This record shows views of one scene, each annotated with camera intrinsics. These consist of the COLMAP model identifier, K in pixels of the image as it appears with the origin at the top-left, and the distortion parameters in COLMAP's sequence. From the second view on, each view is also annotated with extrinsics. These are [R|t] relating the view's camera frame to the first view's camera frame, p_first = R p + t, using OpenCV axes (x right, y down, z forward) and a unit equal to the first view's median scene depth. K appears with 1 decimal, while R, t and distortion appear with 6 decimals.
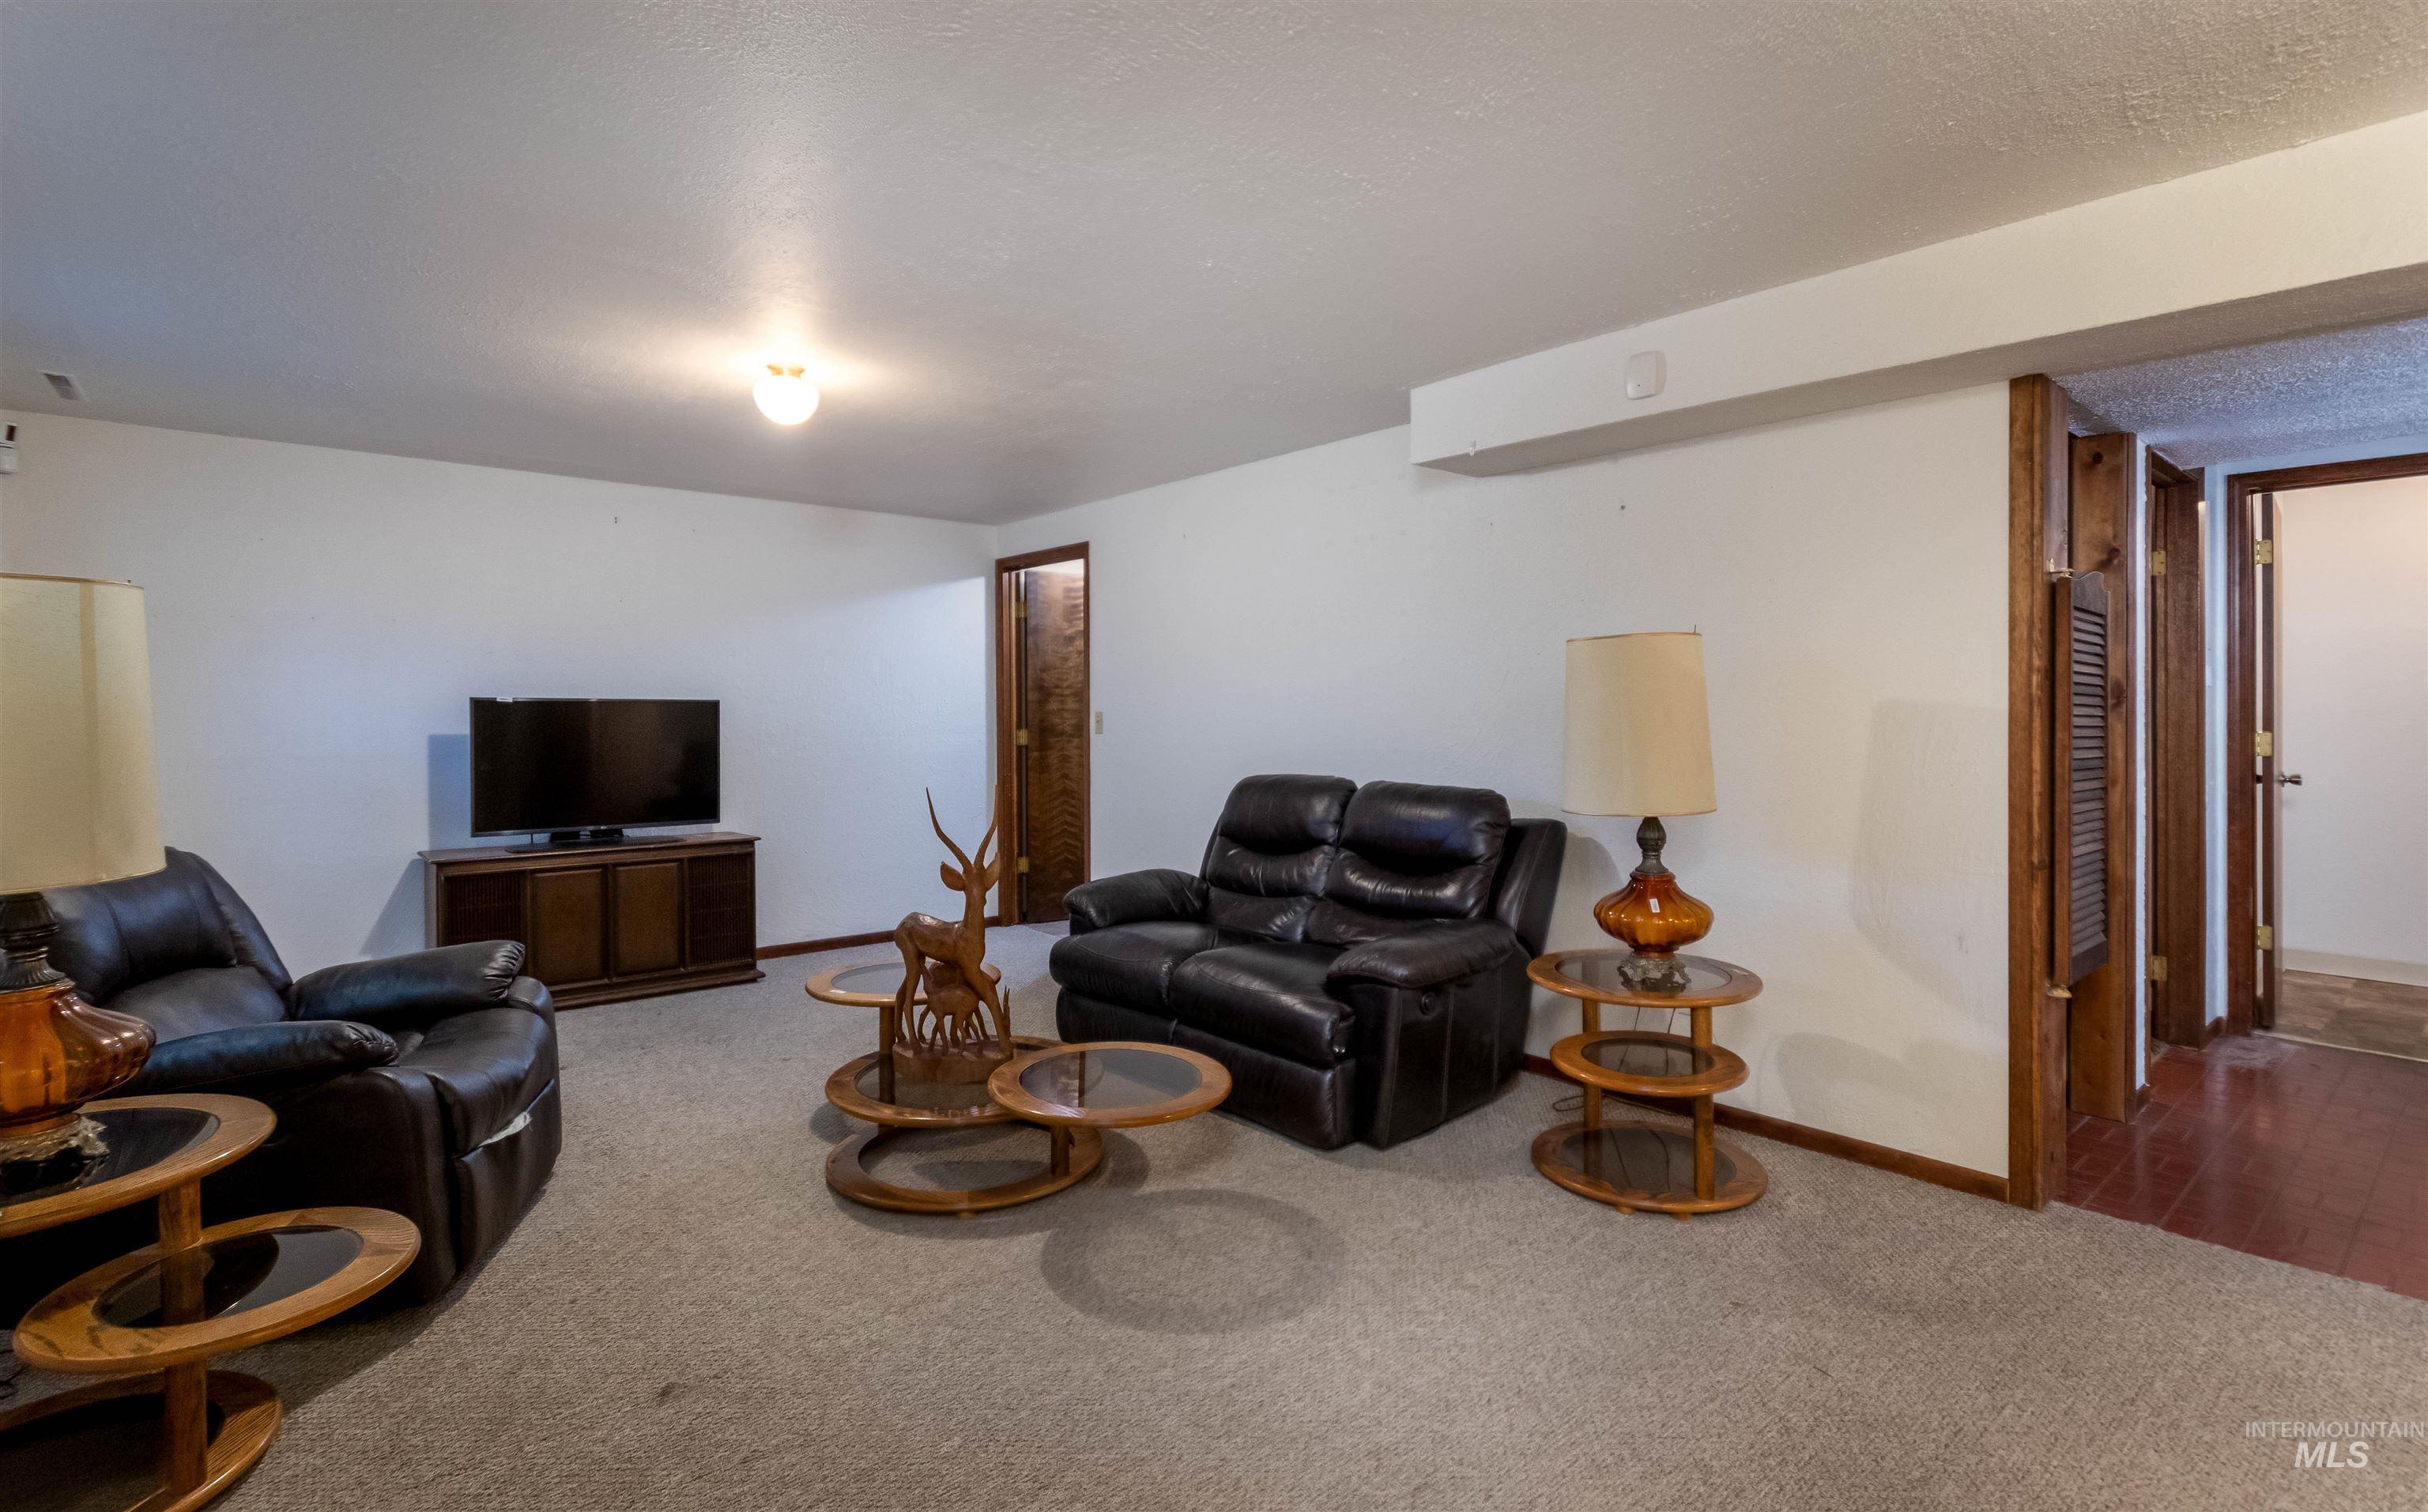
lens RADIAL K [[1158.0, 0, 1214.1], [0, 1158.0, 715.0], [0, 0, 1]] dist [0.000151, -0.000719]
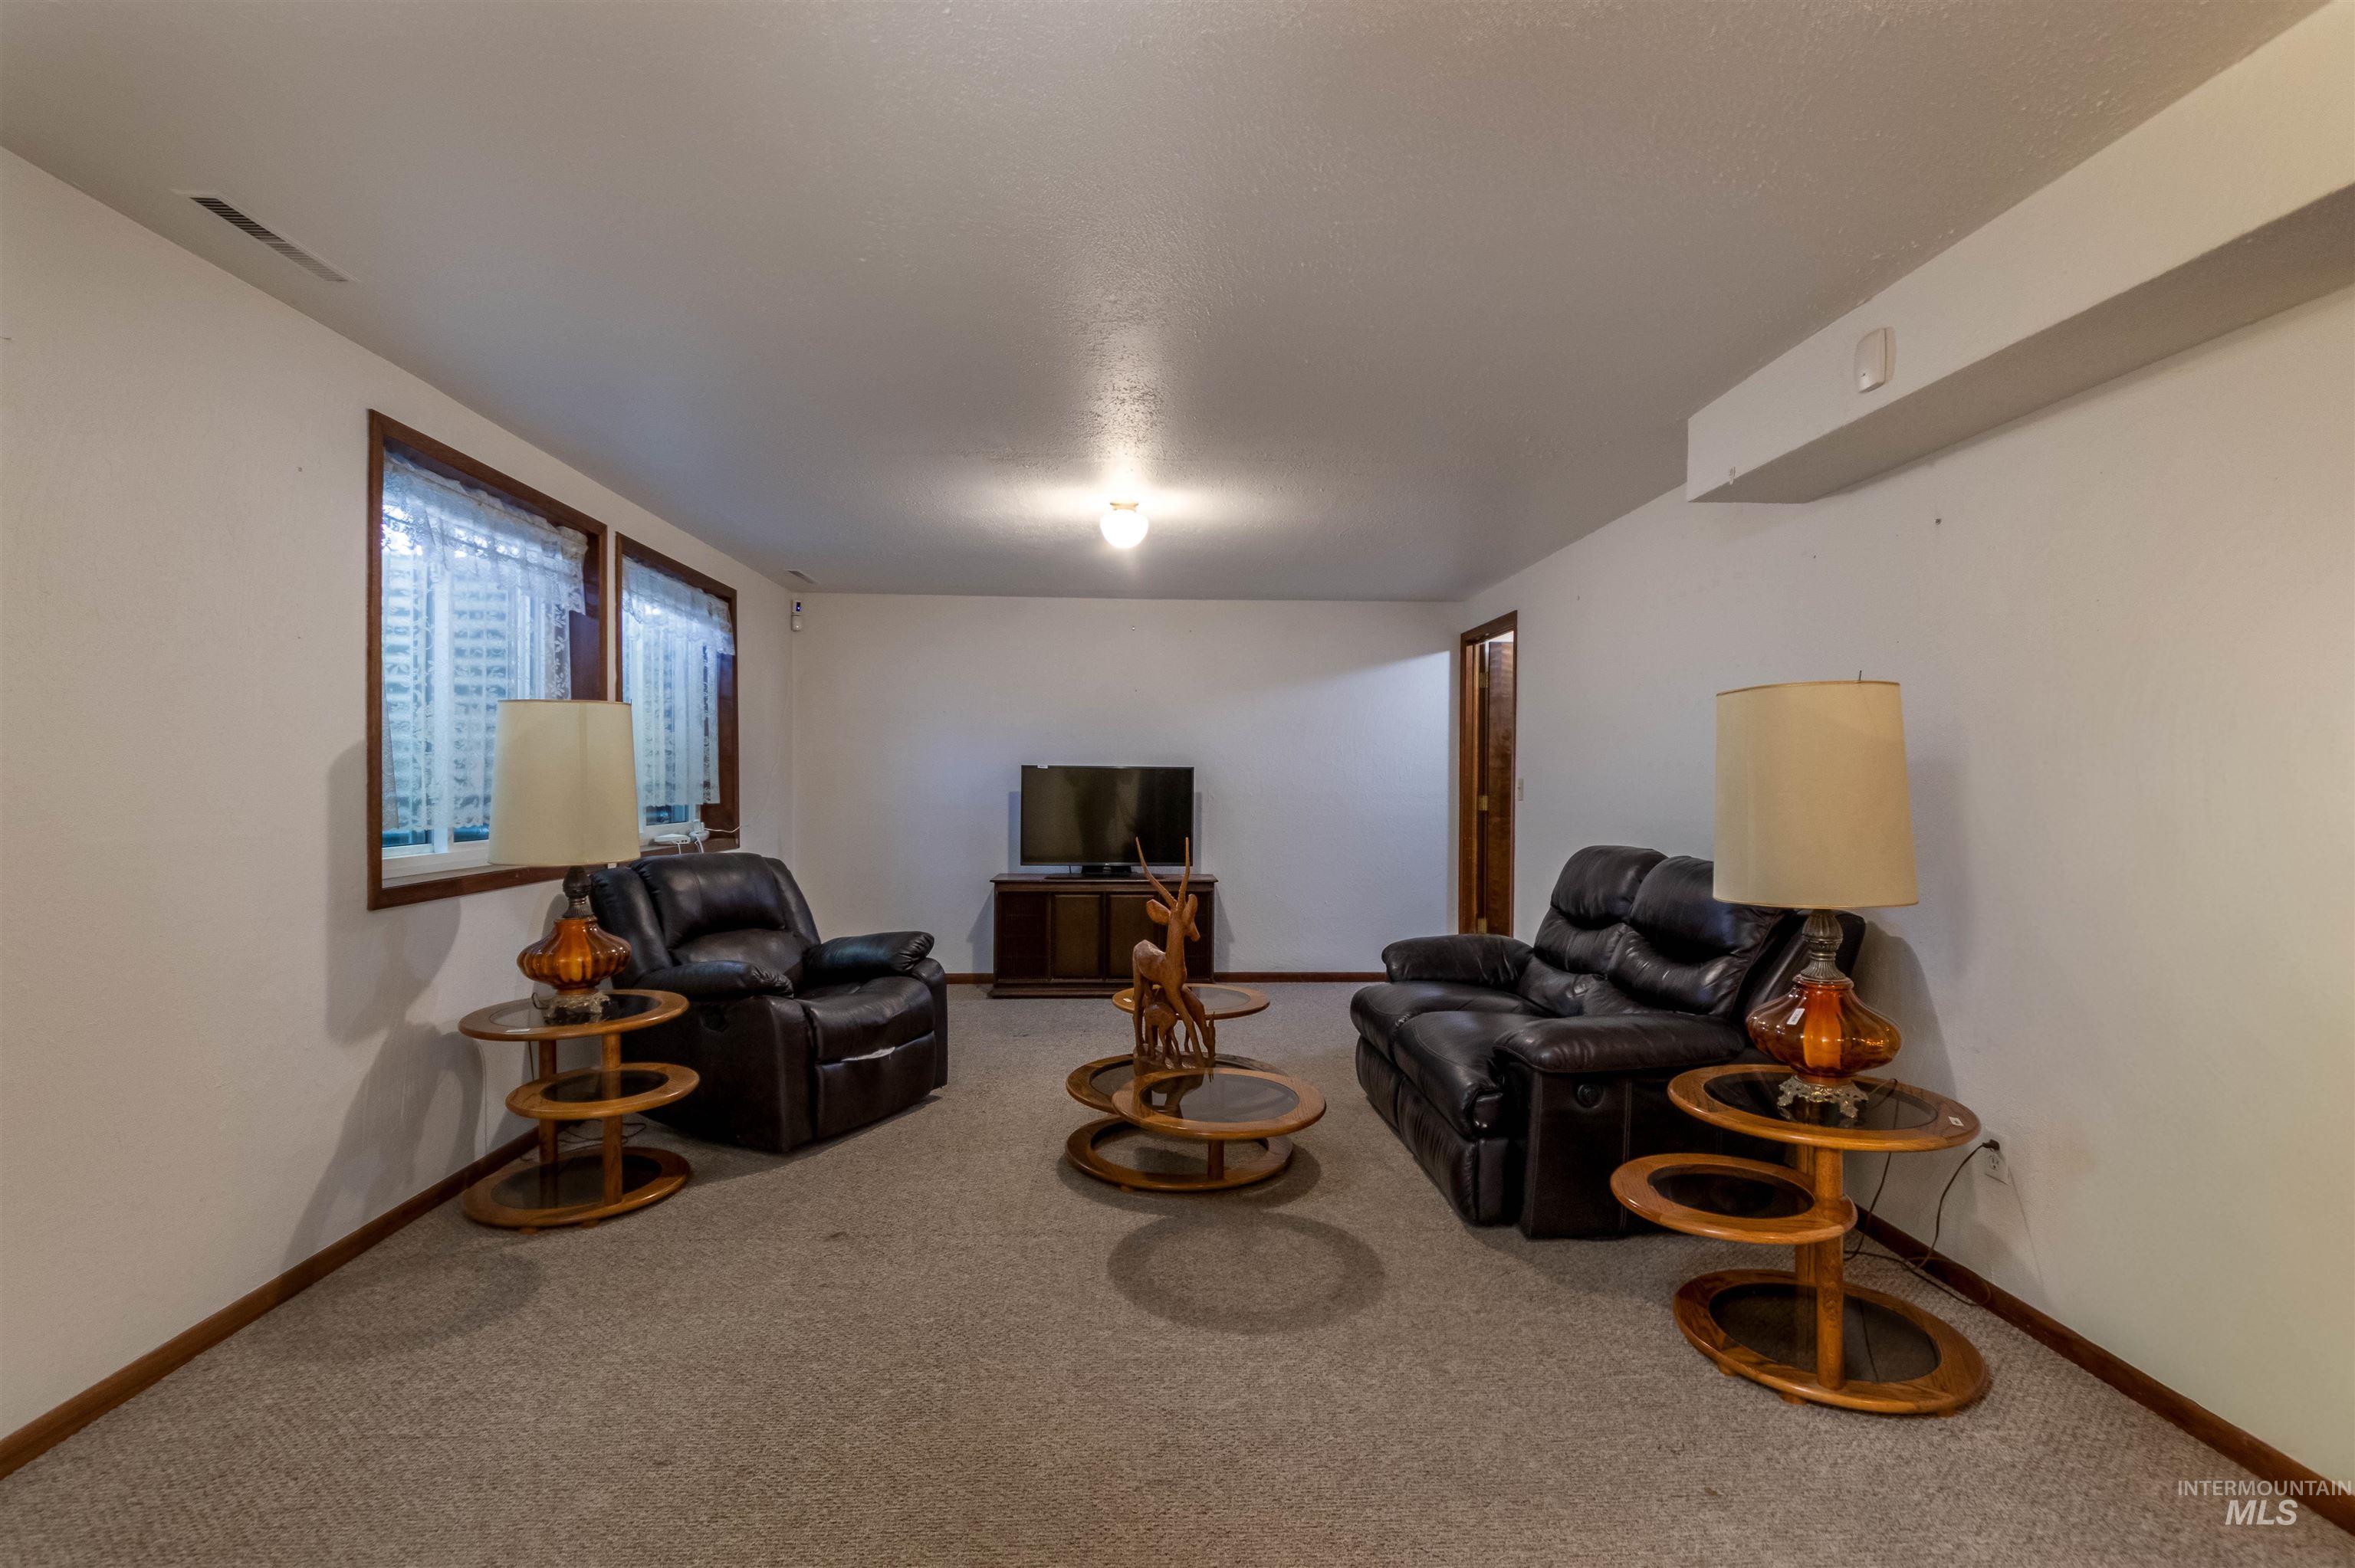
lens RADIAL K [[1107.1, 0, 1177.5], [0, 1107.1, 784.0], [0, 0, 1]] dist [0.003591, -0.001149]
pose [[0.785859, 0.009506, -0.618332, 0.453998], [-0.008641, 0.999953, 0.004391, 0.000624], [0.618345, 0.001892, 0.785904, 0.098808]]
